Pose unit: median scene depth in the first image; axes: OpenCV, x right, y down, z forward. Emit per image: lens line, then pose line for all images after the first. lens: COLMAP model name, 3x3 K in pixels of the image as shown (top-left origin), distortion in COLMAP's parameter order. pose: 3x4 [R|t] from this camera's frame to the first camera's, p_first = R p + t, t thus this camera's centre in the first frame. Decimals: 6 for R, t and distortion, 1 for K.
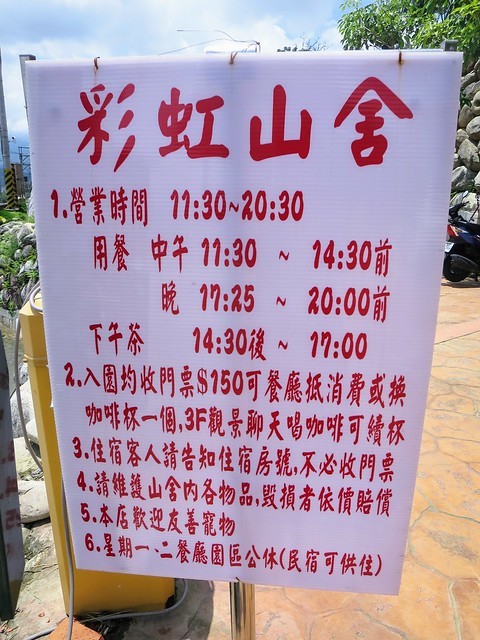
lens RADIAL K [[457.5, 0, 238.3], [0, 457.5, 318.2], [0, 0, 1]] dist [-0.034425, -0.002634]
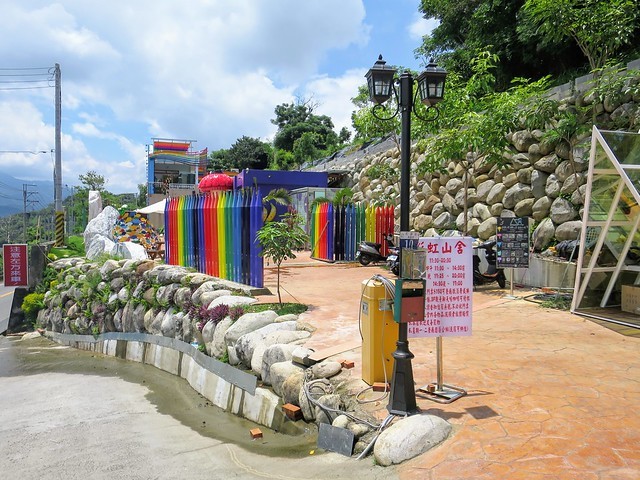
lens RADIAL K [[457.5, 0, 321.3], [0, 457.5, 240.5], [0, 0, 1]] dist [-0.034425, -0.002634]
pose [[0.981602, -0.018761, 0.190016, -2.507340], [0.061934, 0.972640, -0.223910, 0.703315], [-0.180616, 0.231559, 0.955907, -4.251083]]
